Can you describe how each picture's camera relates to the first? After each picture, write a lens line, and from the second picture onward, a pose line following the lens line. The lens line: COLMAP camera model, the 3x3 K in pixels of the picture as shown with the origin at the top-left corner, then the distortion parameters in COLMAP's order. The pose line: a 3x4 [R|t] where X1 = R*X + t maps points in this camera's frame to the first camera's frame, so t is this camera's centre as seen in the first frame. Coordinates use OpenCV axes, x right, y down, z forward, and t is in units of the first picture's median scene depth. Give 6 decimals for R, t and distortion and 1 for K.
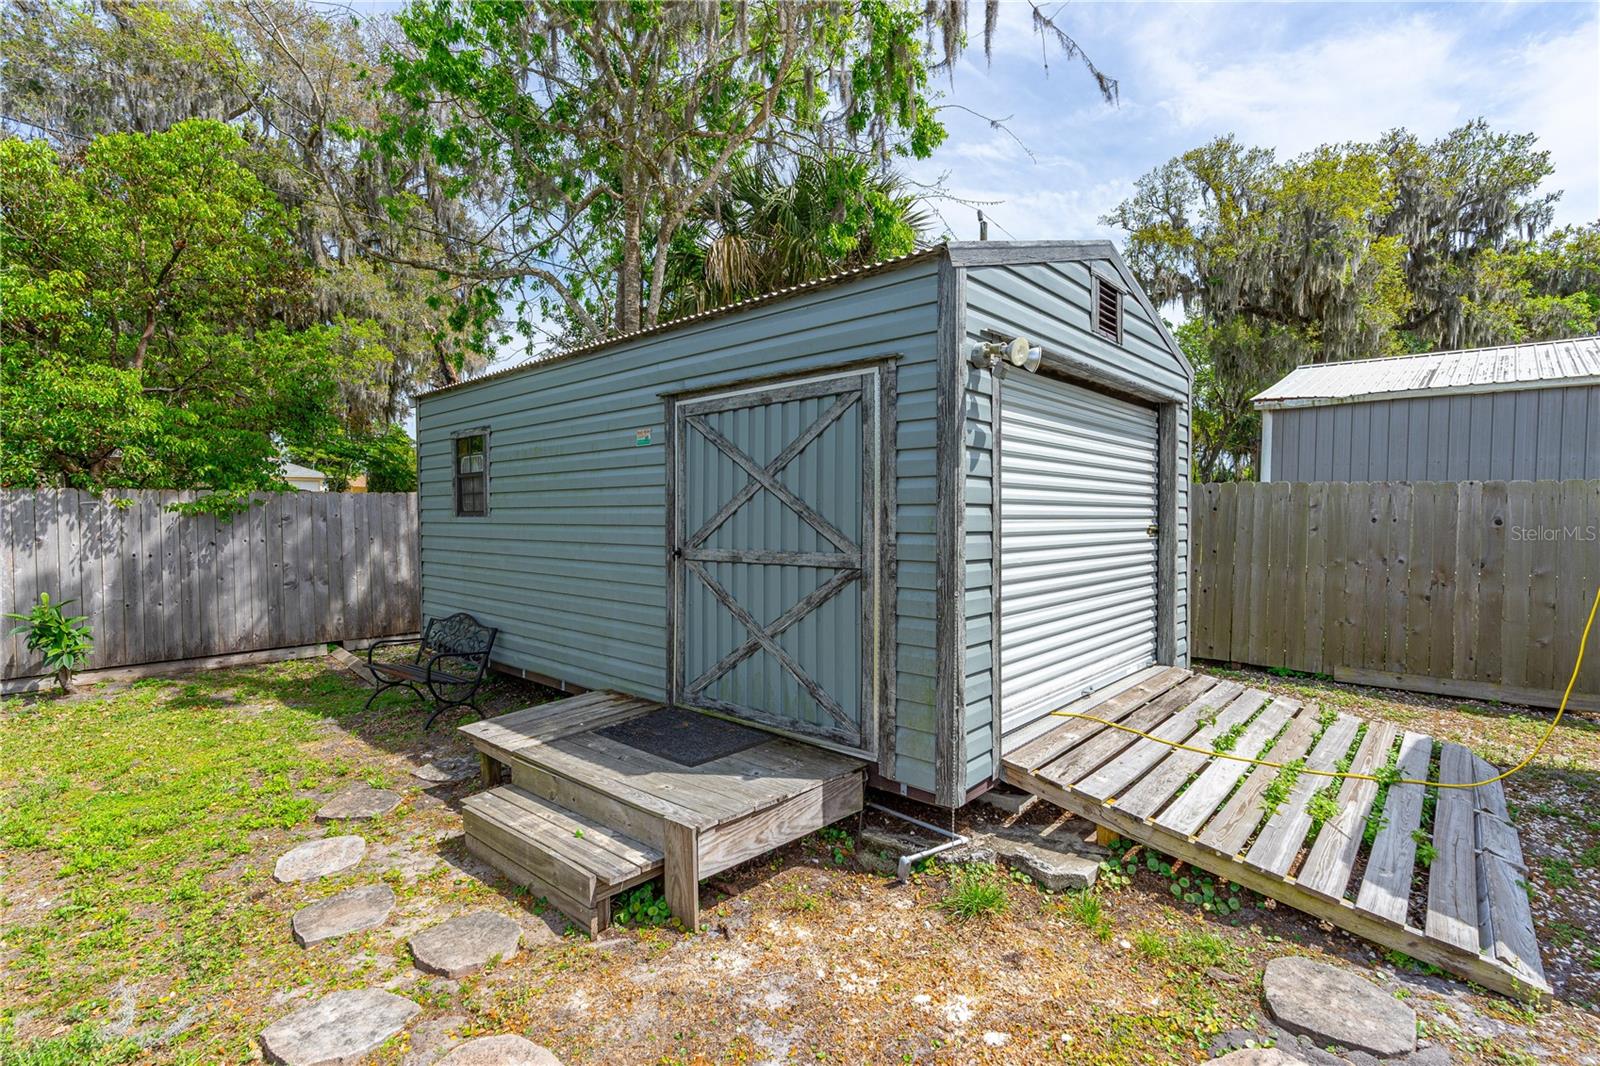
lens RADIAL K [[772.1, 0, 808.0], [0, 772.1, 545.4], [0, 0, 1]] dist [0.000795, 0.000452]
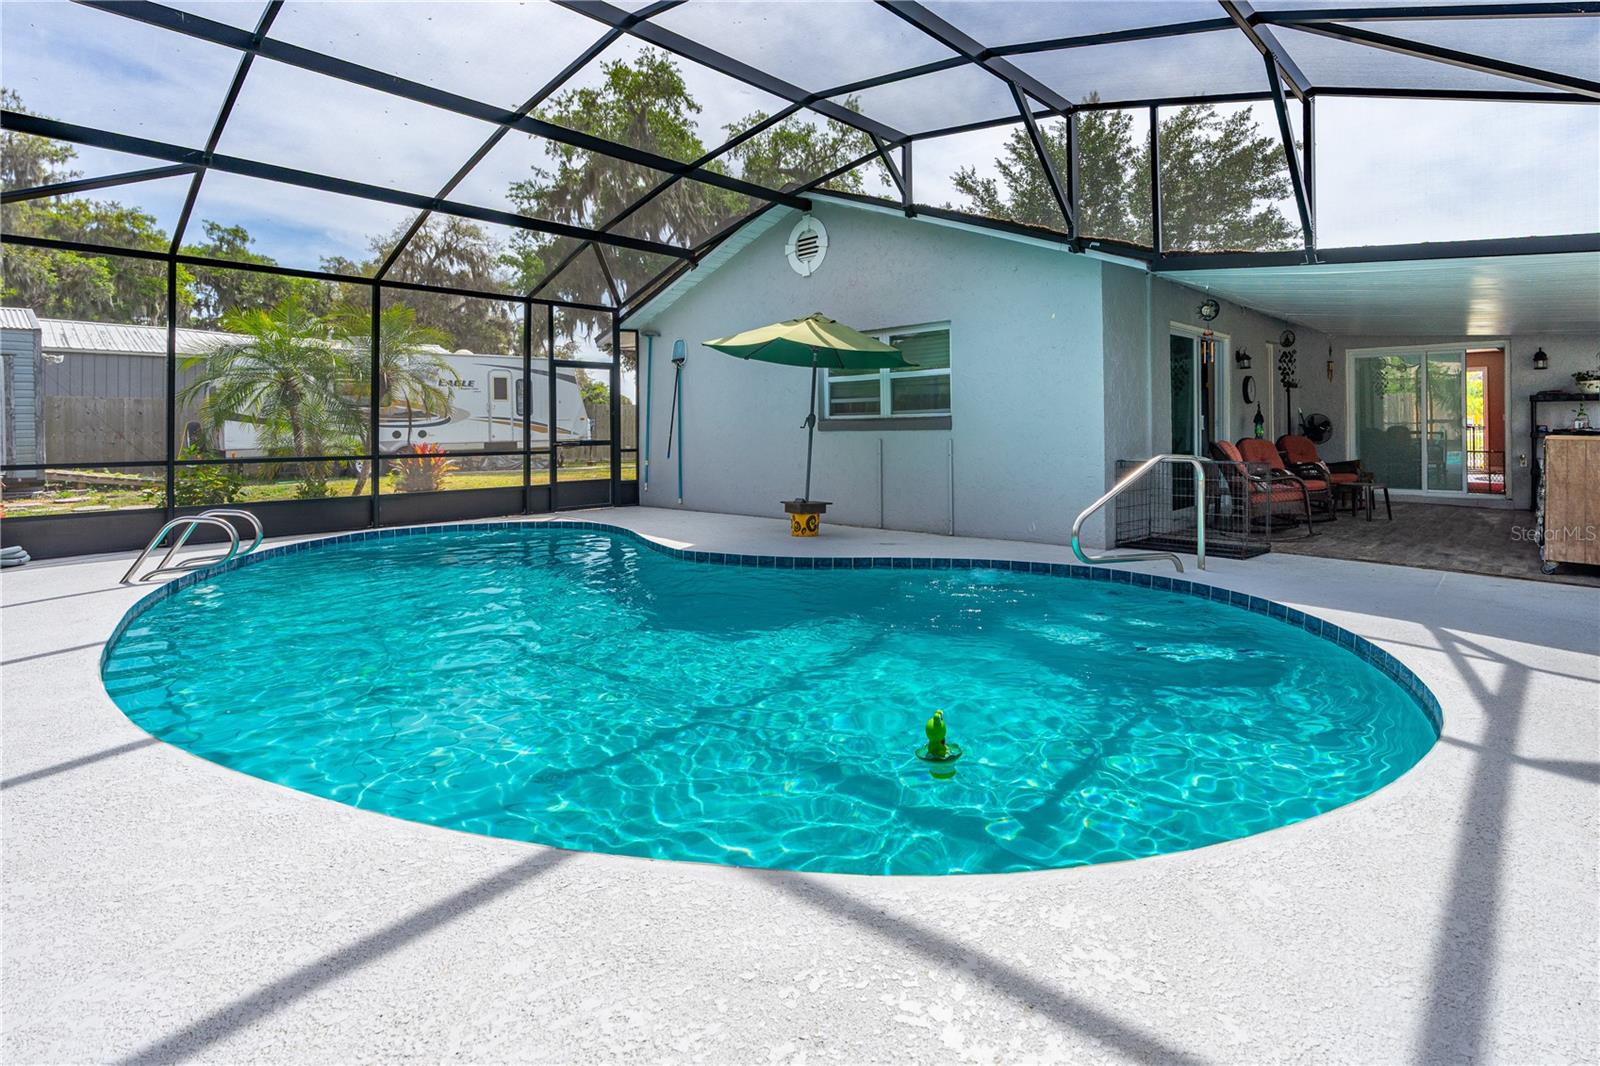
lens RADIAL K [[772.5, 0, 798.6], [0, 772.5, 454.8], [0, 0, 1]] dist [-0.002381, -0.000409]
pose [[0.048597, -0.026053, 0.998479, -0.203639], [0.054710, 0.998228, 0.023384, 0.021303], [-0.997319, 0.053490, 0.049936, -0.172128]]
